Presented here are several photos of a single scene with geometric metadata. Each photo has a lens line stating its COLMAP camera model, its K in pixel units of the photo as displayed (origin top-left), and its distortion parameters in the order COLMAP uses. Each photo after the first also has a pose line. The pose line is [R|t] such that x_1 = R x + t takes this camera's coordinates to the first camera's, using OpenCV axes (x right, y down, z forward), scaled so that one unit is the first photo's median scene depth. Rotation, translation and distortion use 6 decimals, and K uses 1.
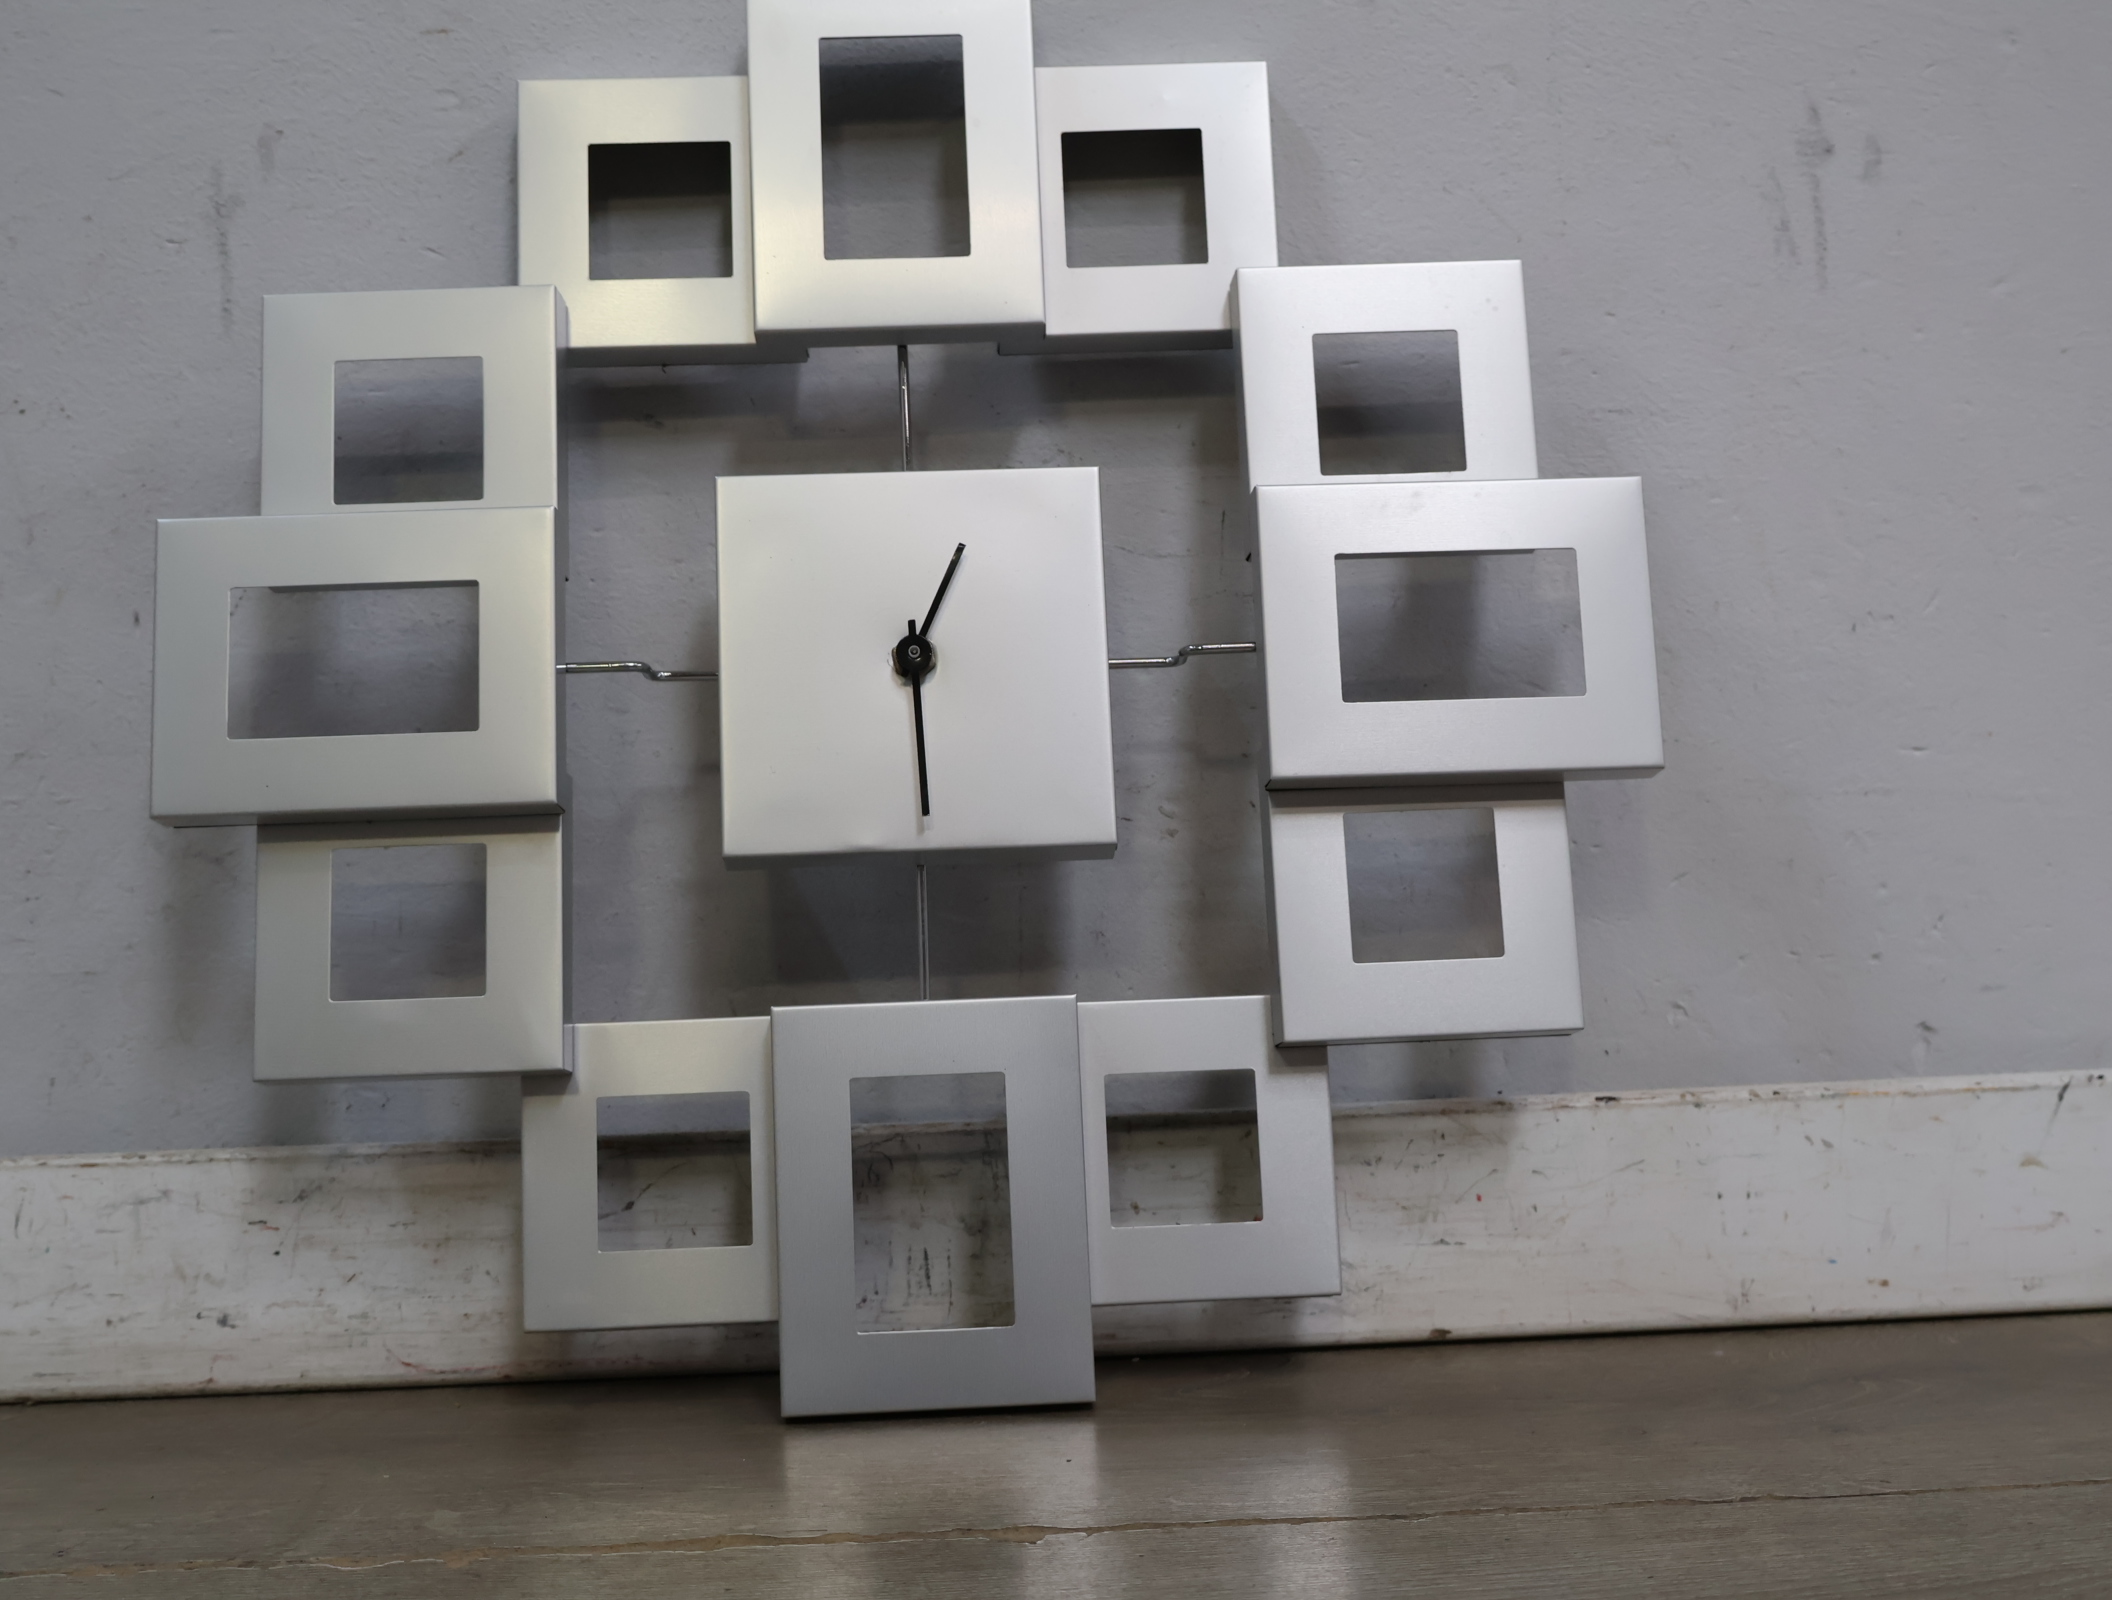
lens RADIAL K [[2503.9, 0, 1063.7], [0, 2503.9, 802.4], [0, 0, 1]] dist [-0.004205, 0.003360]
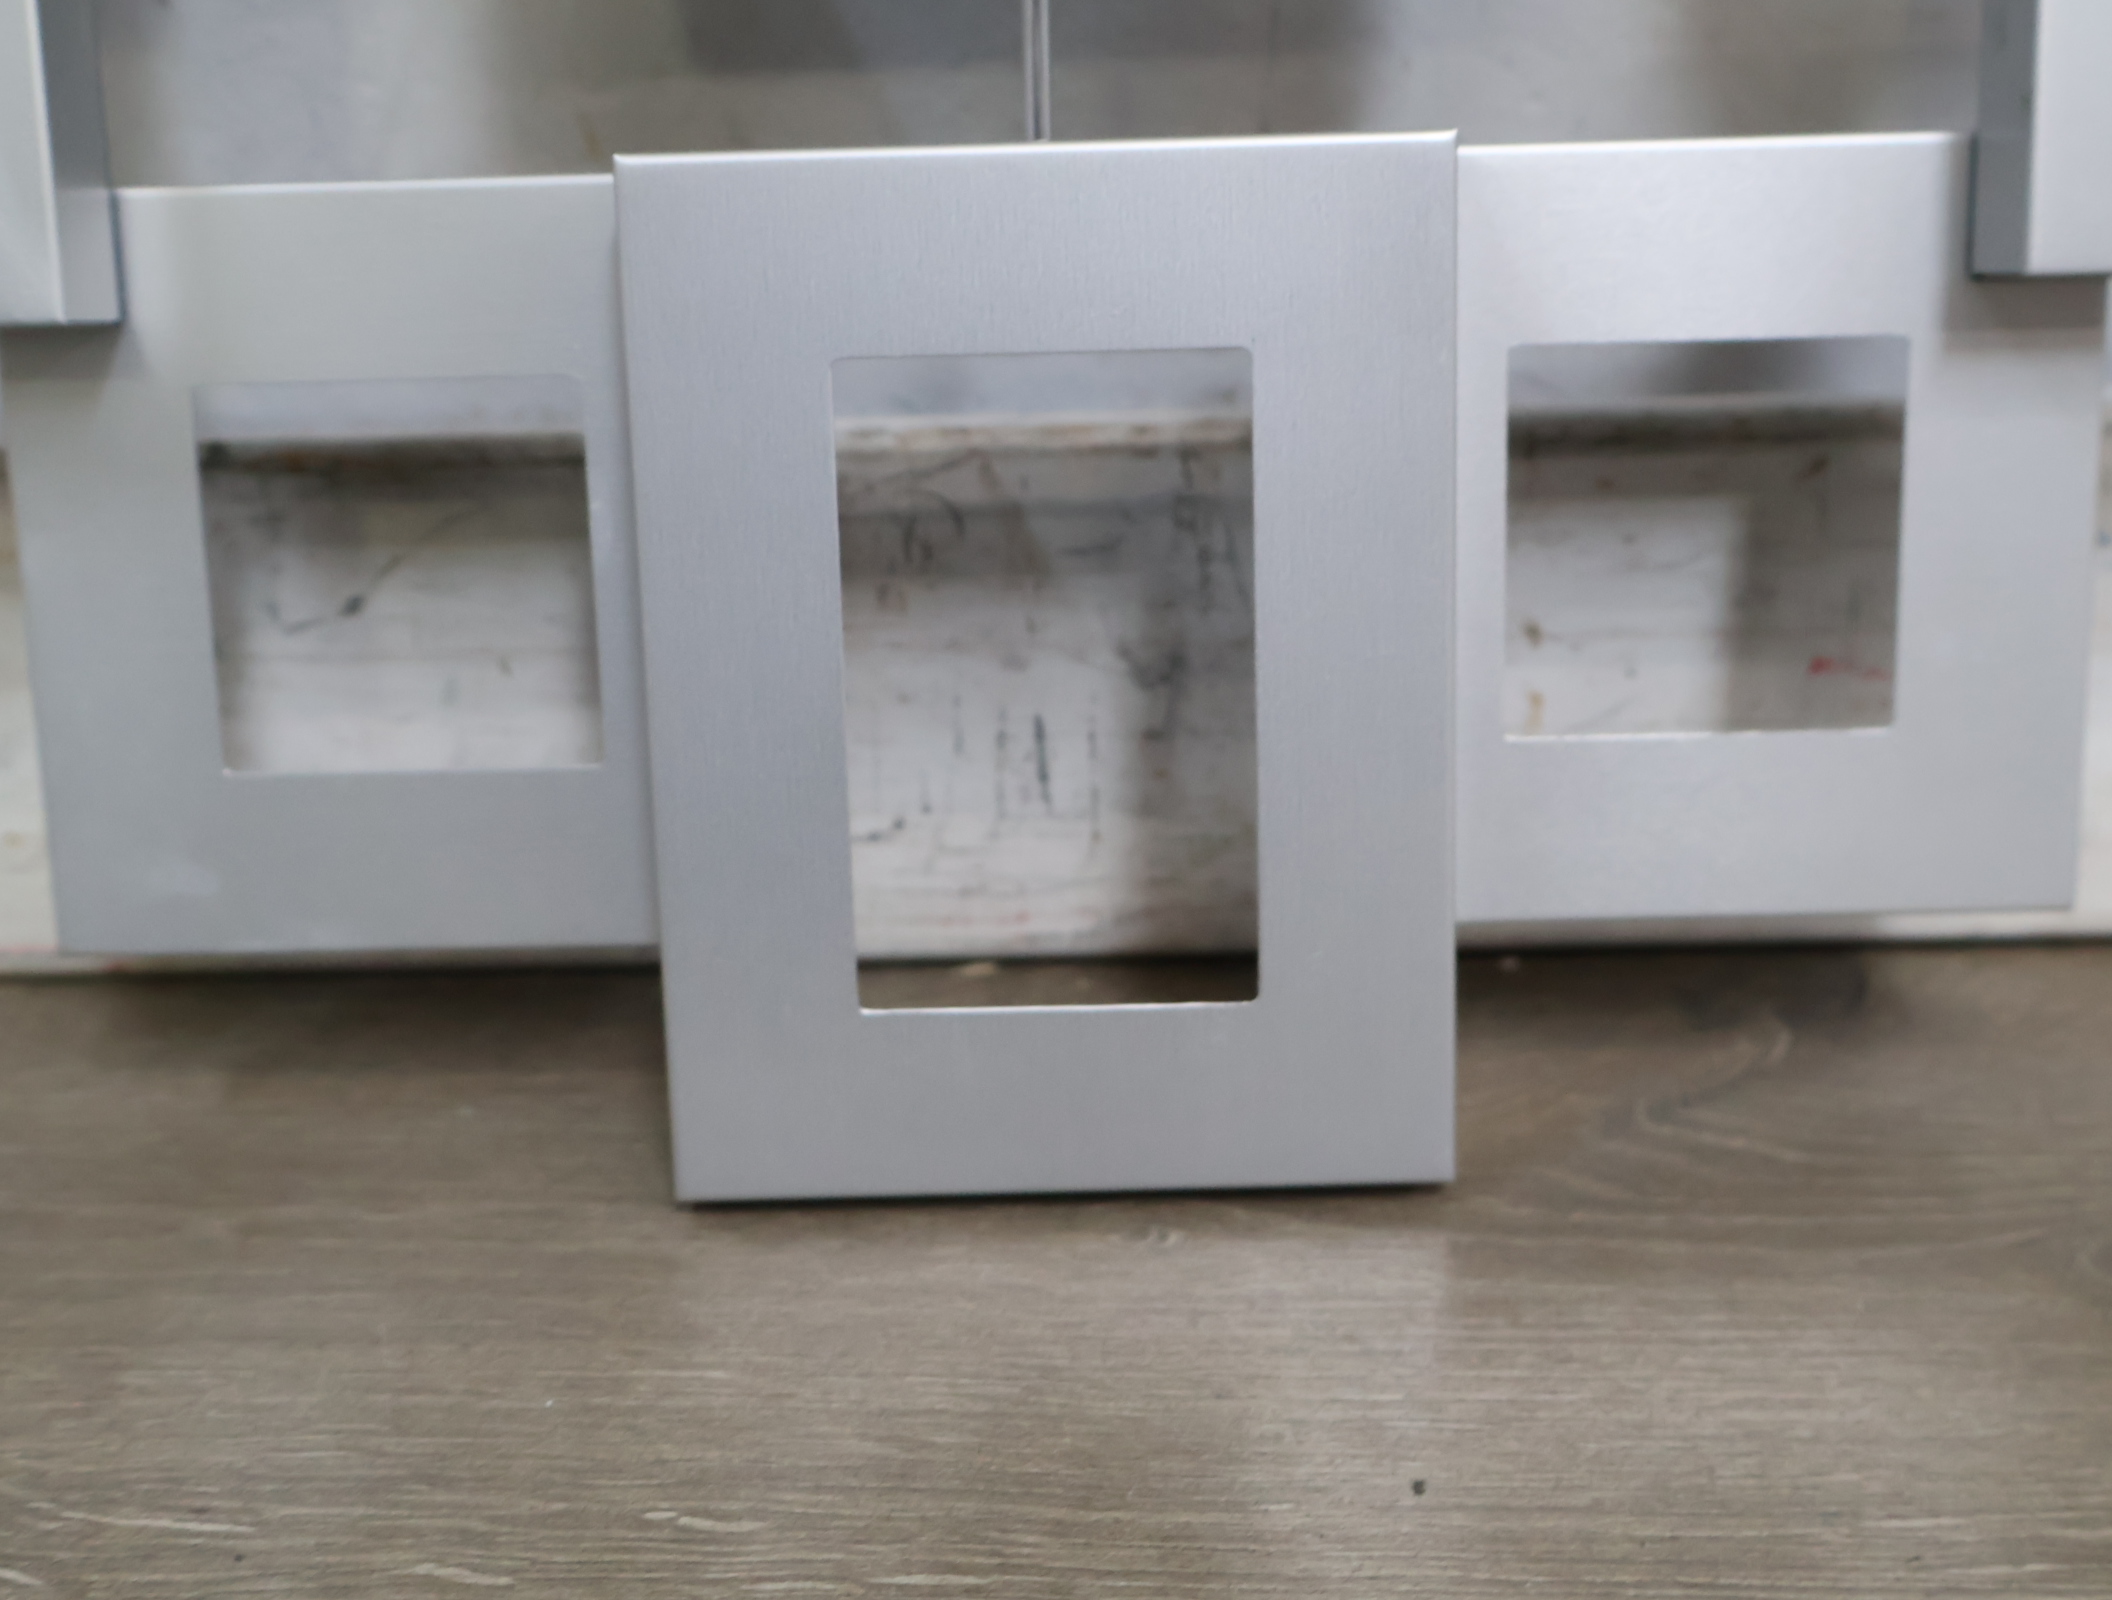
lens RADIAL K [[2516.4, 0, 1056.0], [0, 2516.4, 800.0], [0, 0, 1]] dist [-0.003713, 0.002798]
pose [[0.998348, 0.027102, -0.050671, -0.029570], [-0.006623, 0.930188, 0.367023, 0.032052], [0.057081, -0.366080, 0.928831, 0.586974]]
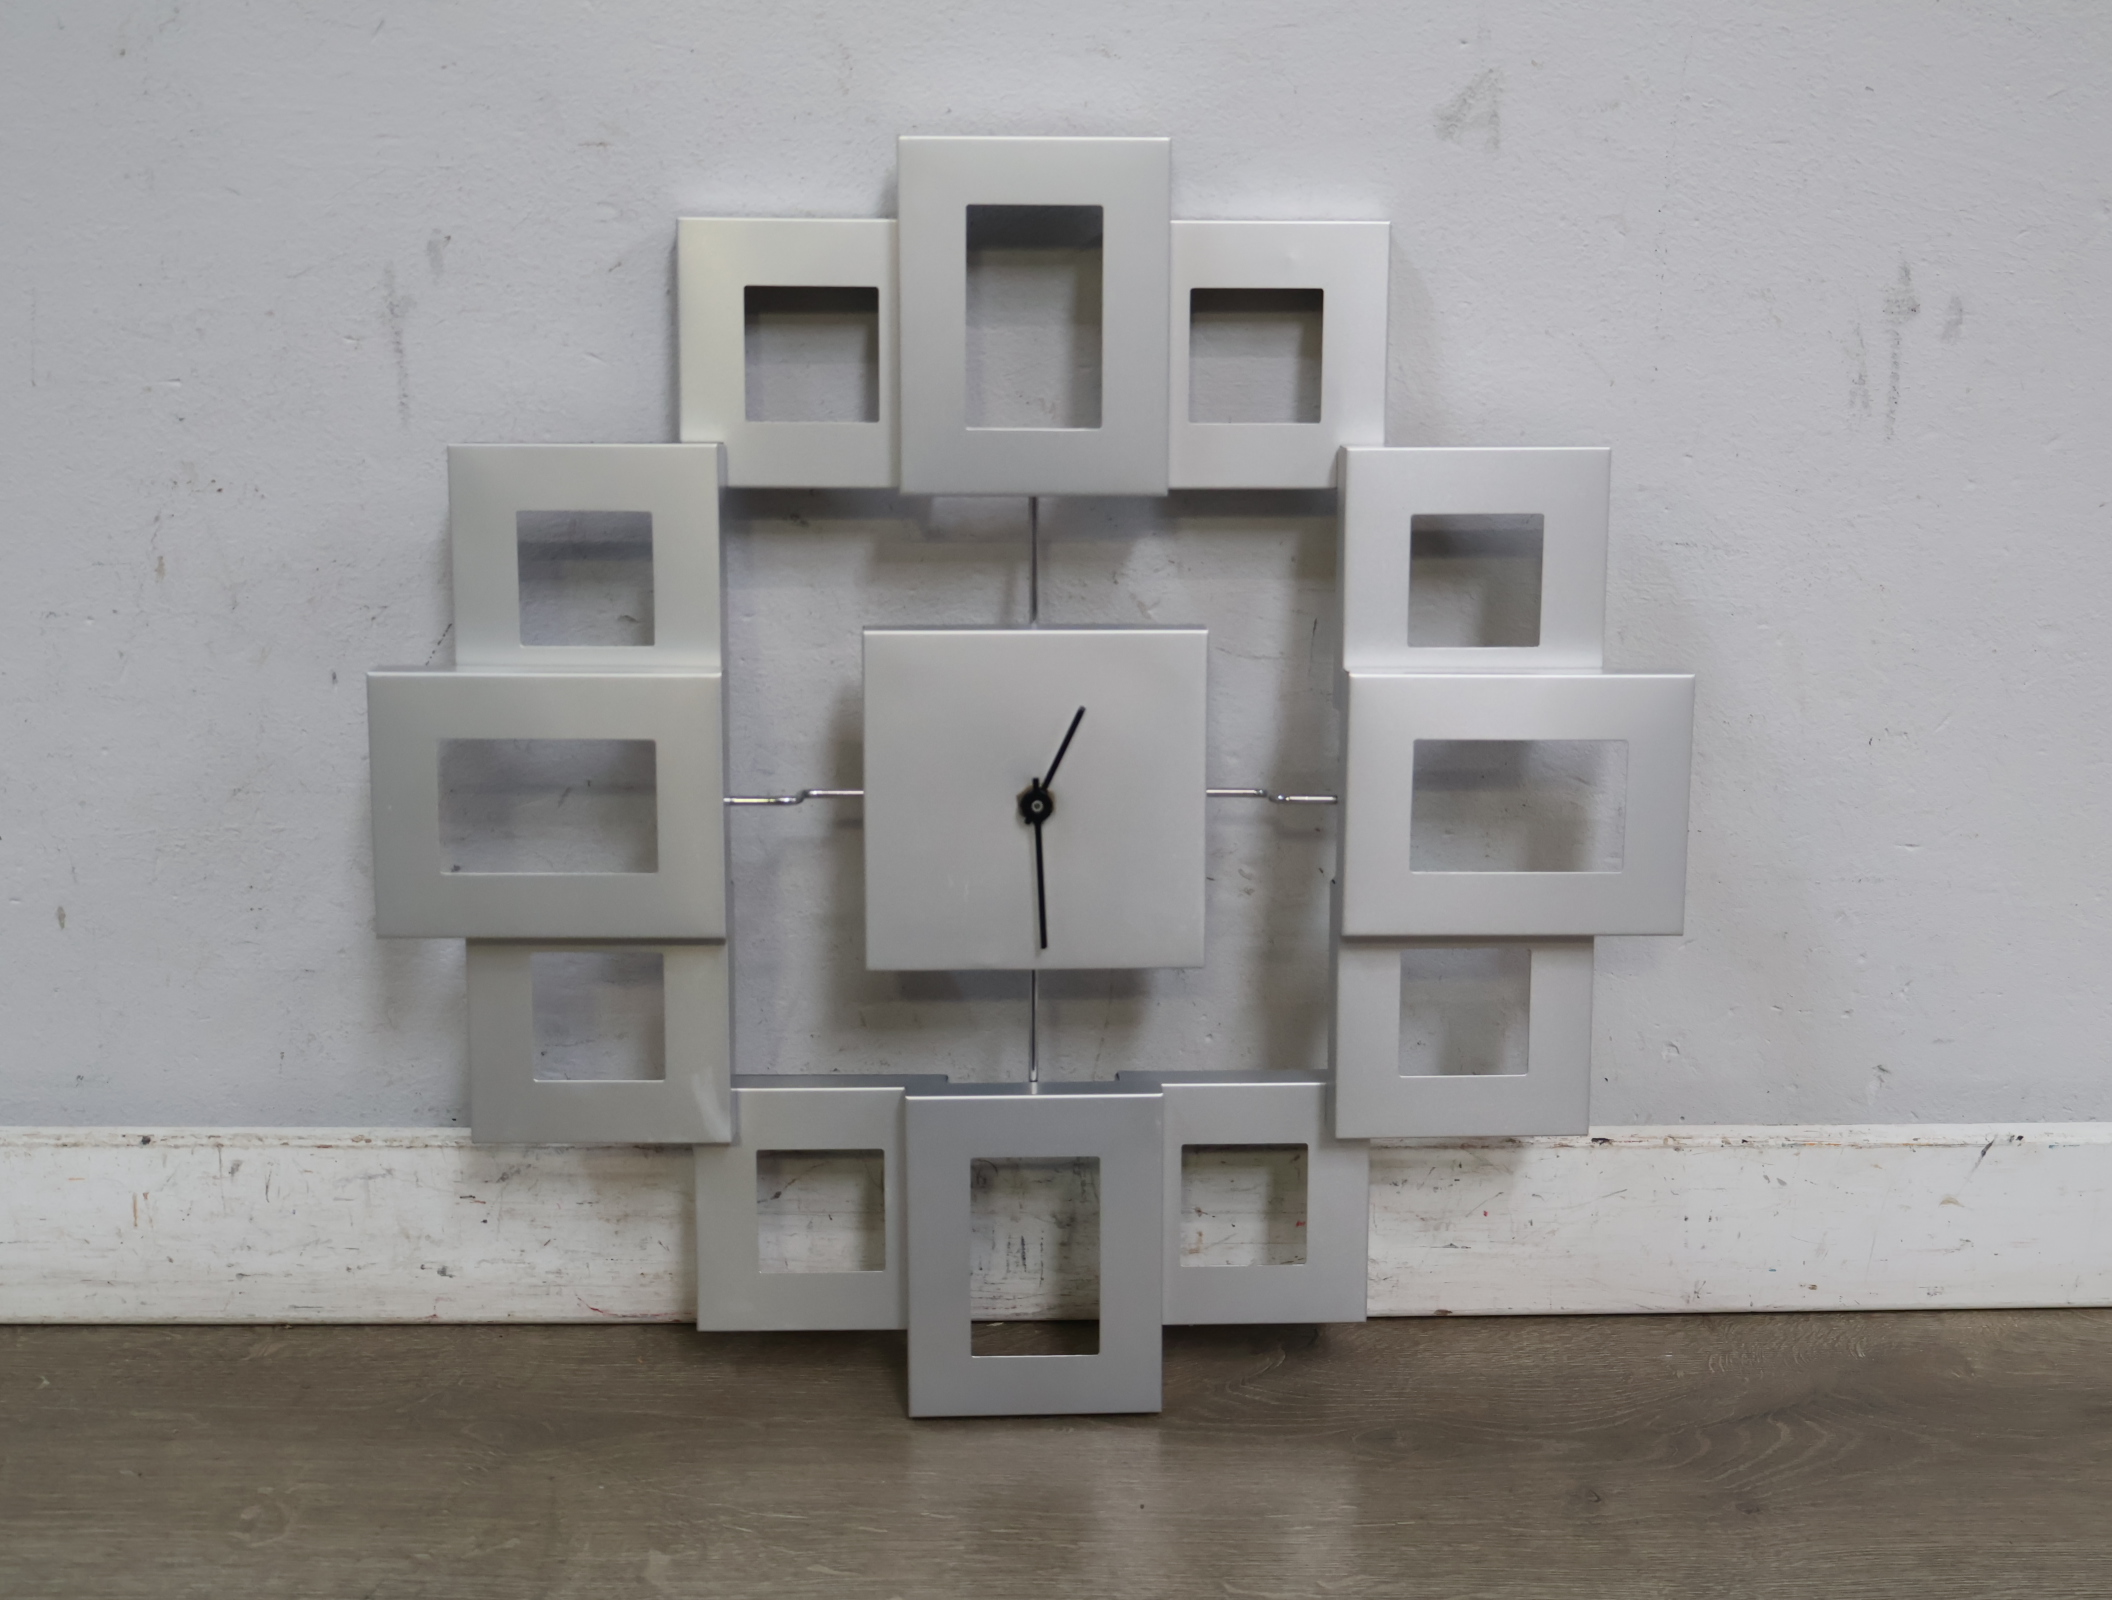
lens RADIAL K [[2503.9, 0, 1063.7], [0, 2503.9, 802.4], [0, 0, 1]] dist [-0.004205, 0.003360]
pose [[0.998964, 0.044765, 0.008162, -0.054298], [-0.045009, 0.945733, 0.321811, -0.404649], [0.006686, -0.321845, 0.946769, -0.072019]]
